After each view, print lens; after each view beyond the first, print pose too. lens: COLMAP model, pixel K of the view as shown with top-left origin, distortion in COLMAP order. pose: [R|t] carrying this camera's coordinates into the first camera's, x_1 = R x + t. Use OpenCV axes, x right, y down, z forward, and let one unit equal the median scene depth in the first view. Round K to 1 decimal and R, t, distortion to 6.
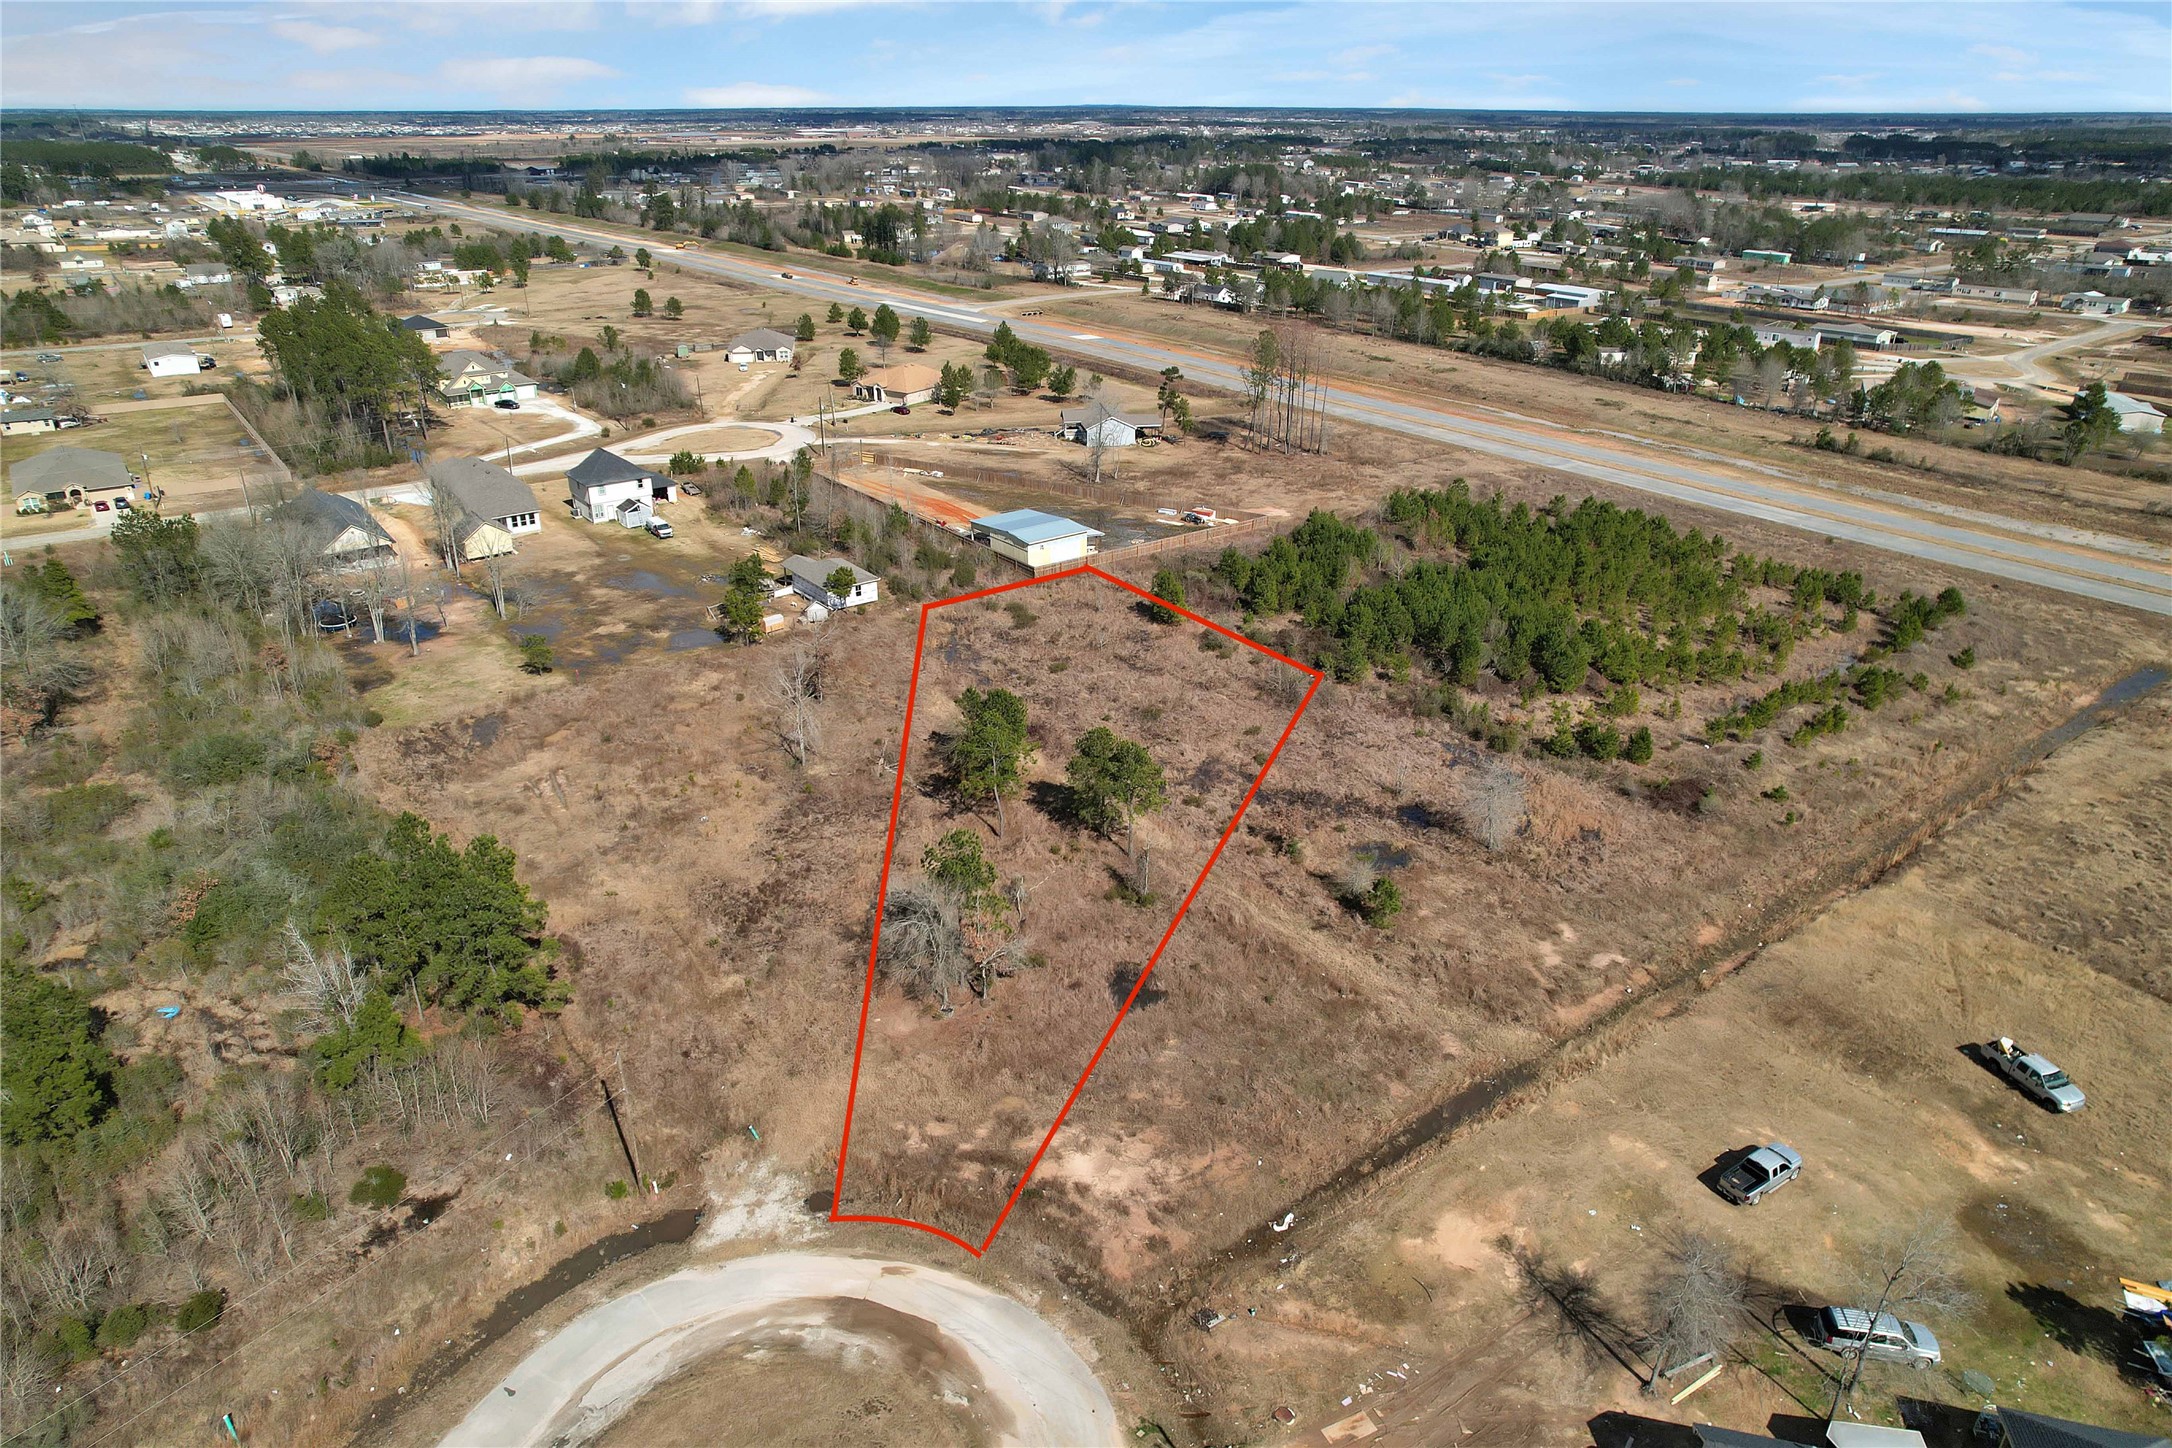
lens RADIAL K [[1387.4, 0, 1079.1], [0, 1387.4, 726.3], [0, 0, 1]] dist [-0.076368, 0.066115]
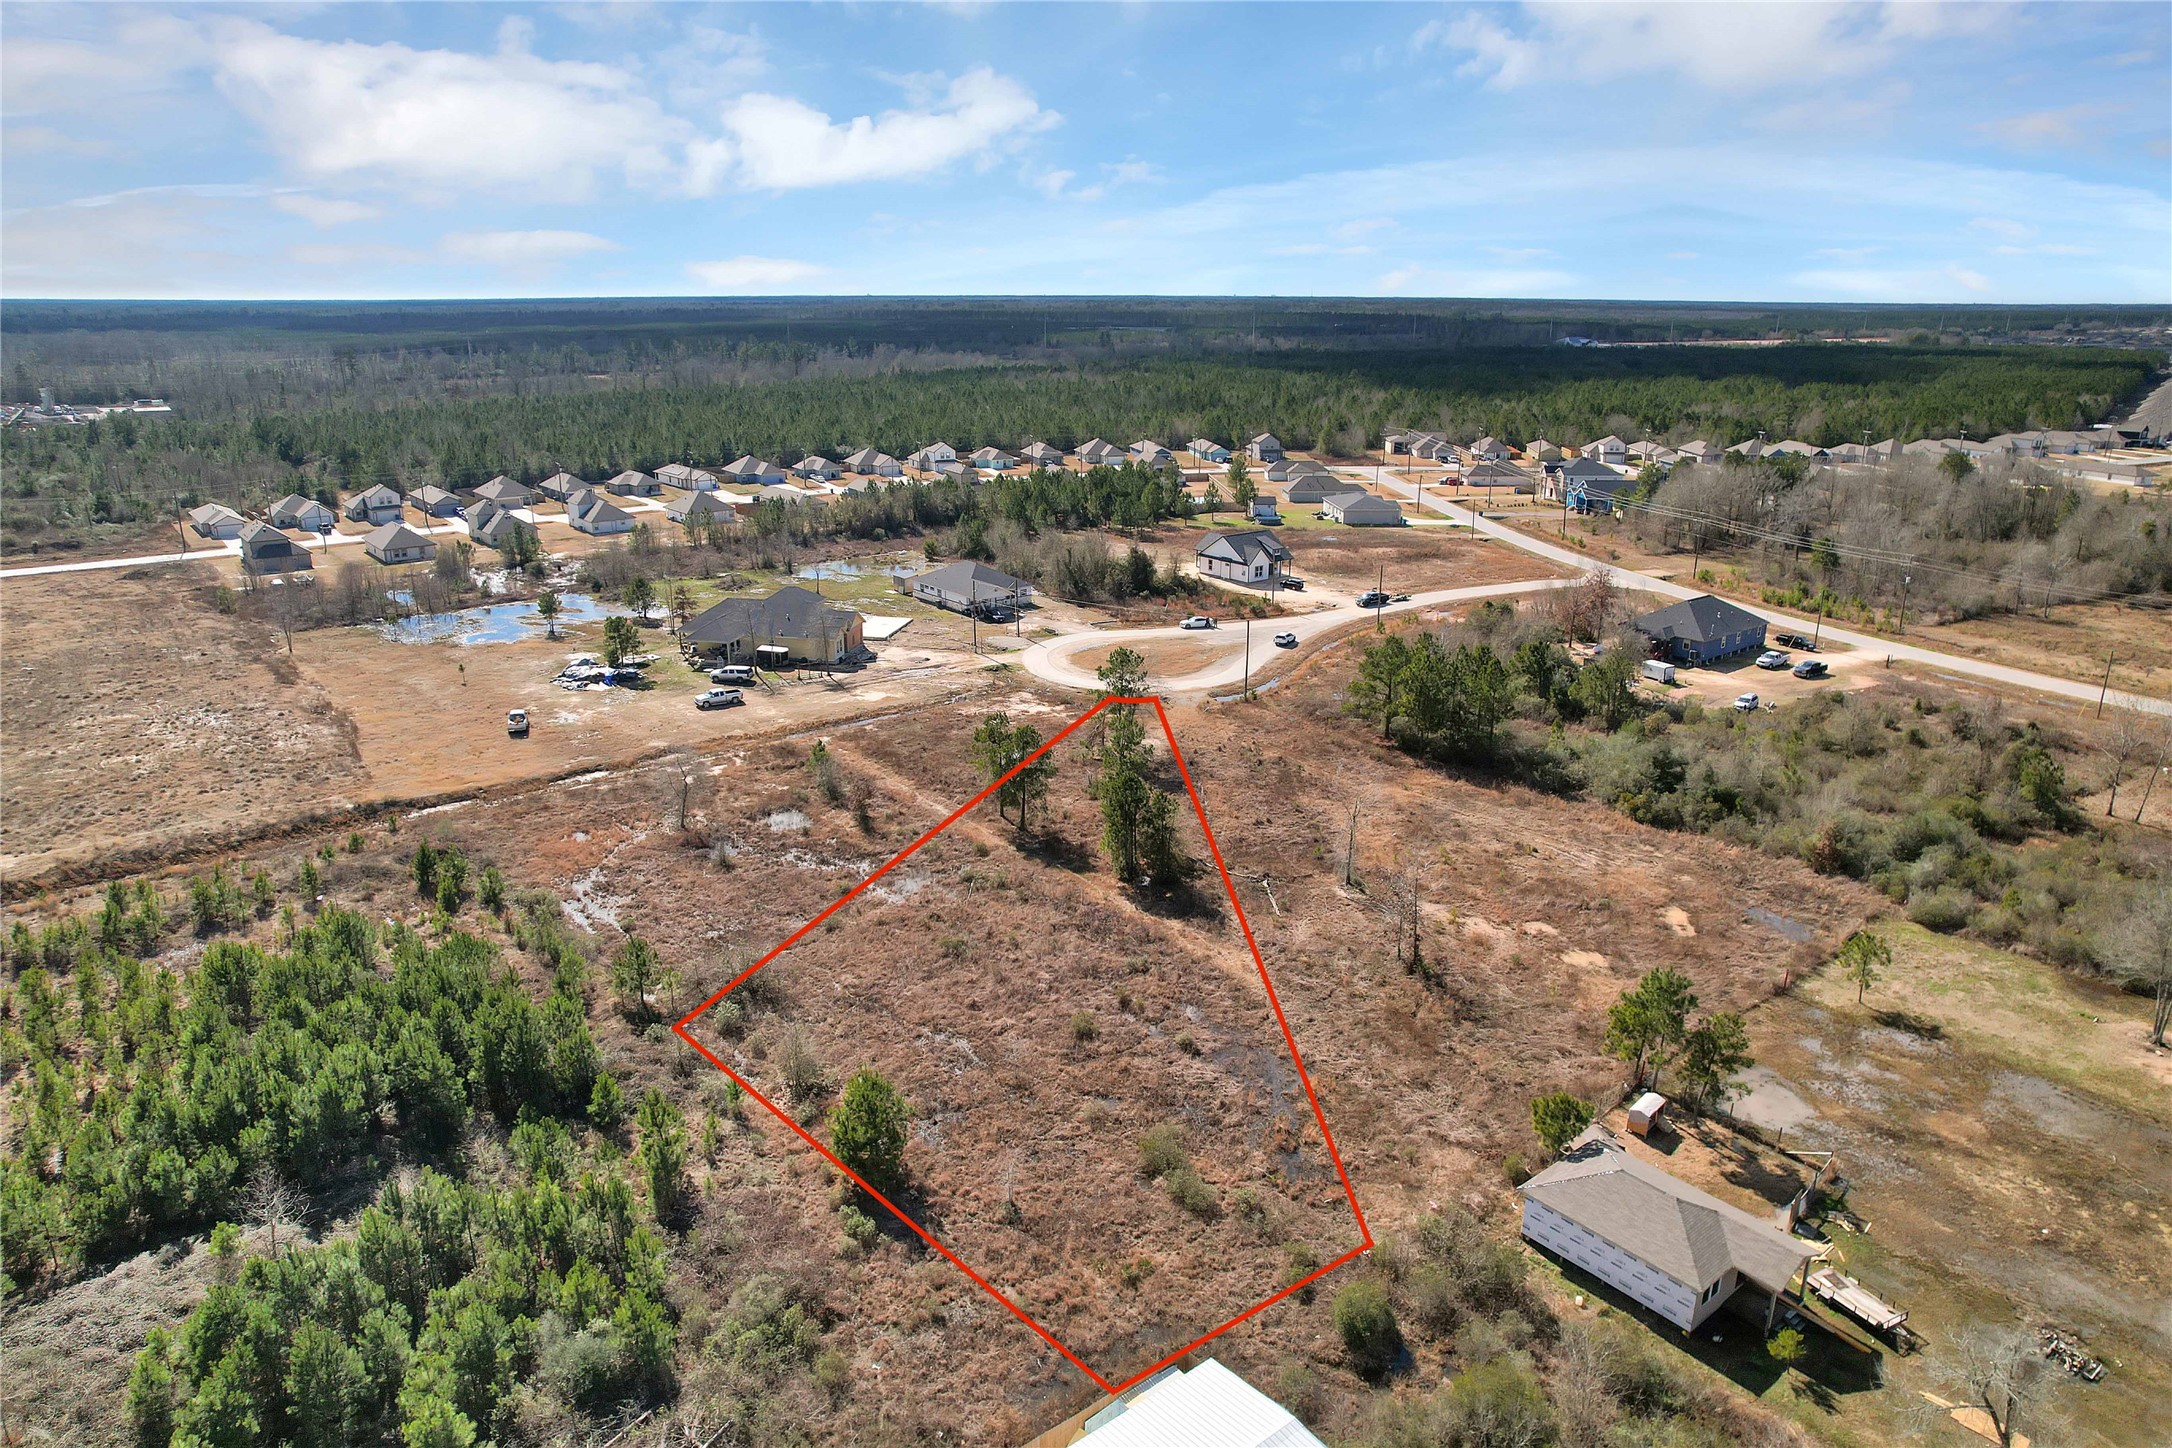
lens RADIAL K [[1387.4, 0, 1079.1], [0, 1387.4, 726.3], [0, 0, 1]] dist [-0.076368, 0.066115]
pose [[-0.999452, 0.007864, -0.032159, 0.008004], [-0.015632, 0.744192, 0.667783, -0.773356], [0.029184, 0.667919, -0.743661, 1.895123]]
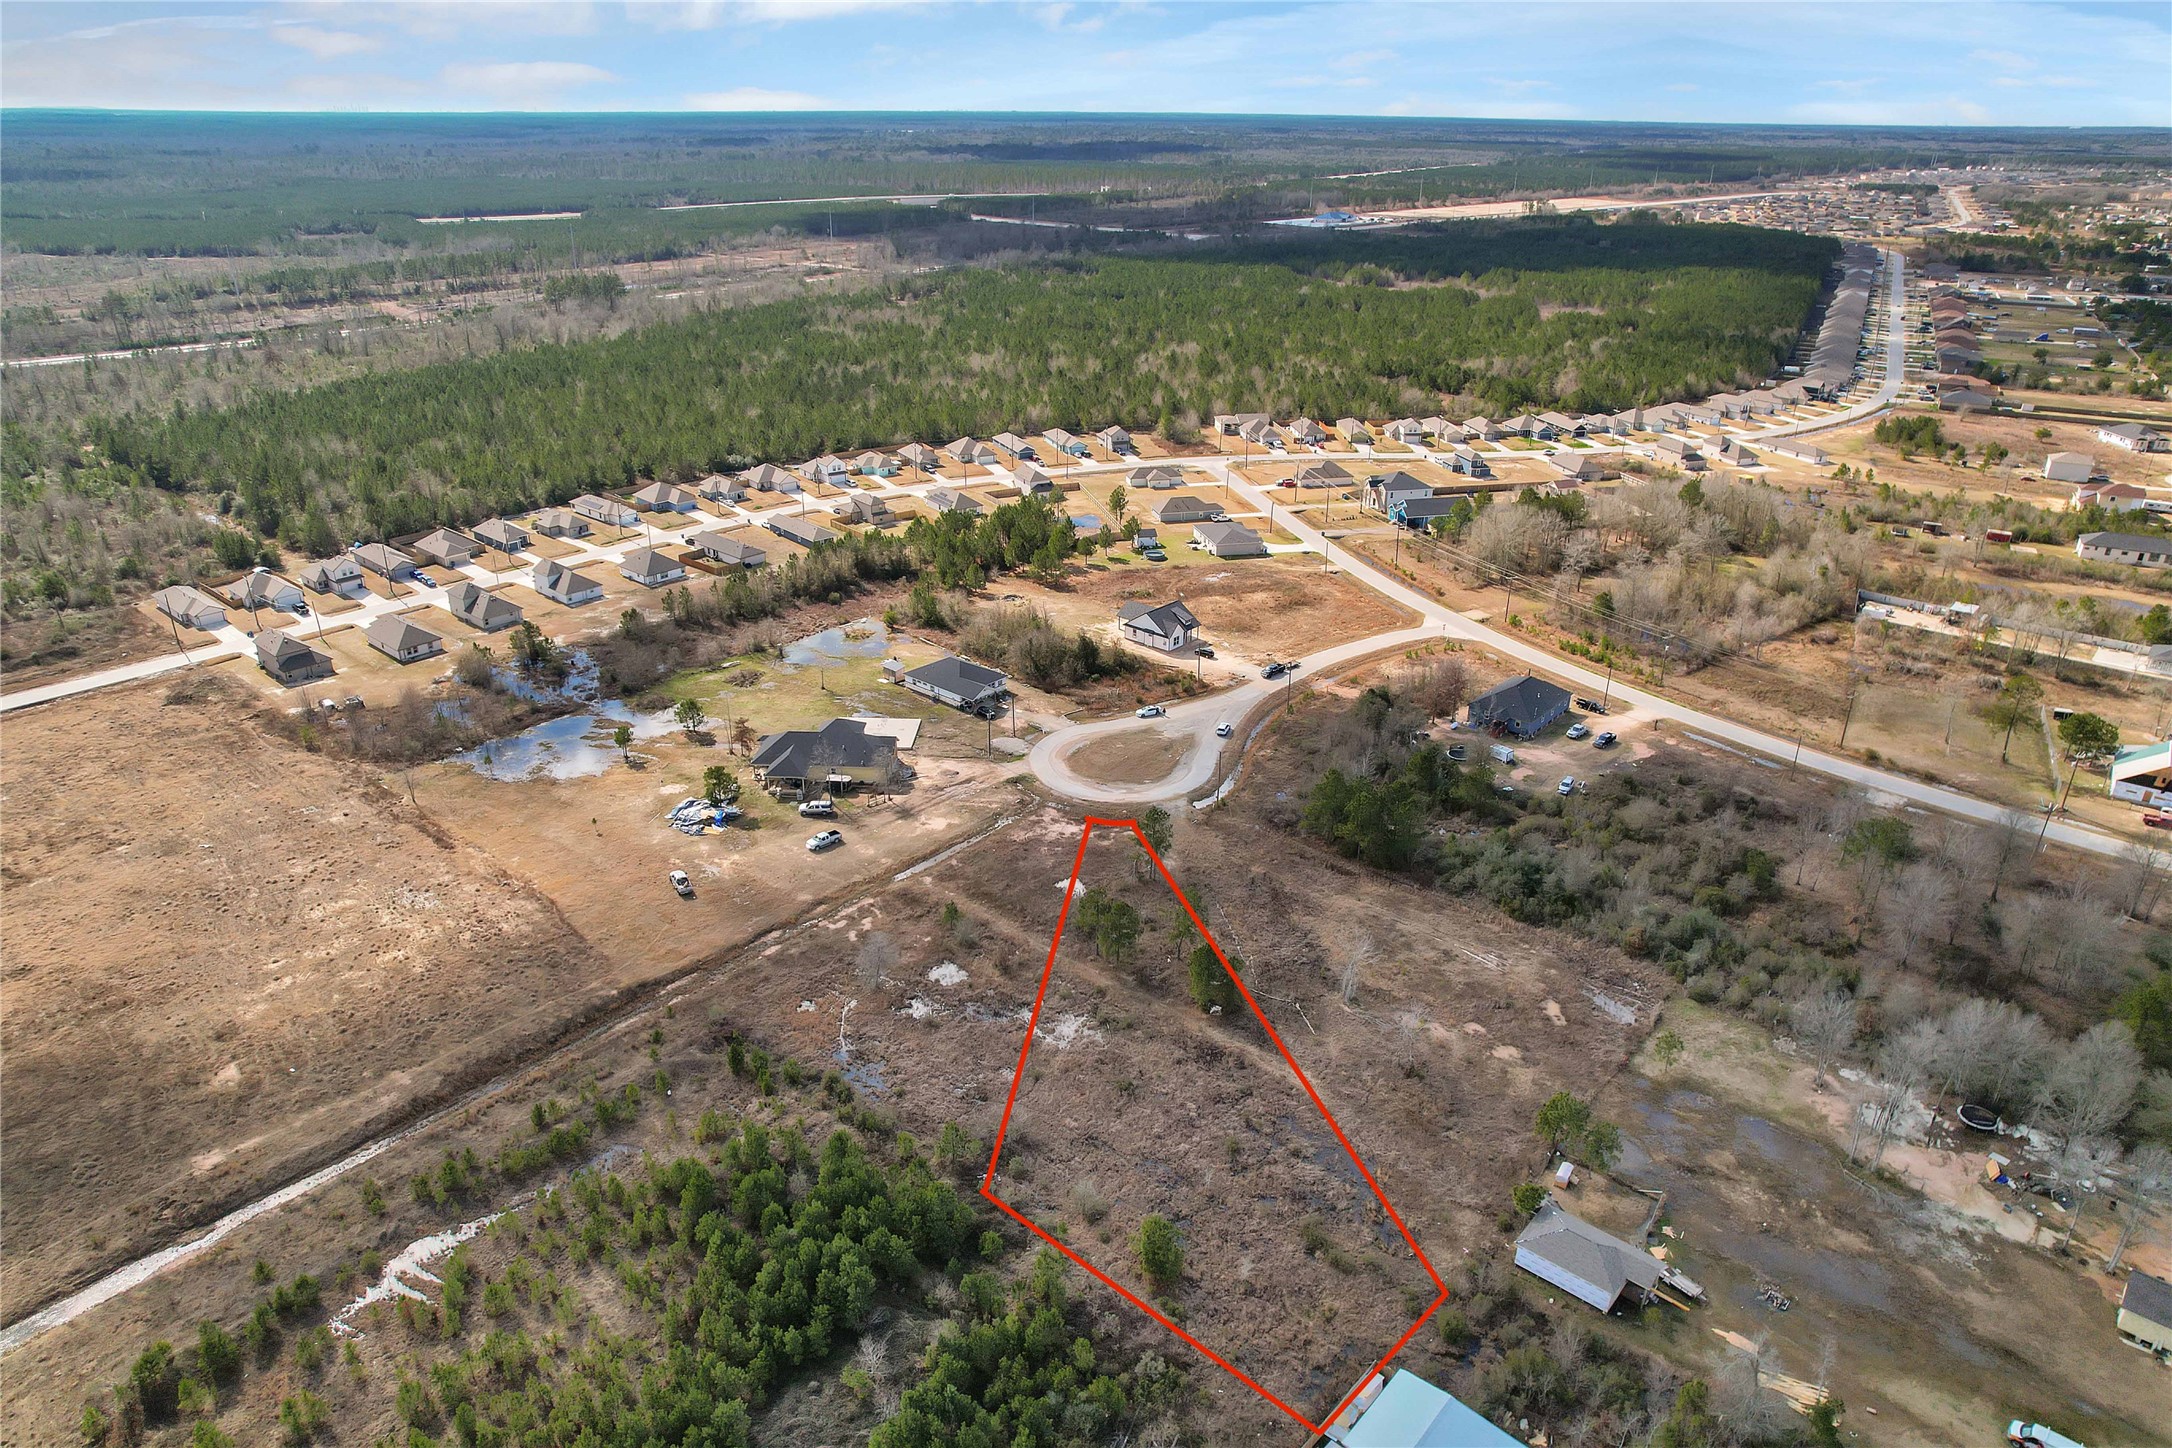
lens RADIAL K [[1377.8, 0, 1073.4], [0, 1377.8, 730.3], [0, 0, 1]] dist [-0.050477, 0.000201]
pose [[-0.978578, 0.081840, -0.188912, 0.370054], [-0.088971, 0.659378, 0.746529, -1.374432], [0.185661, 0.747344, -0.637971, 1.926914]]
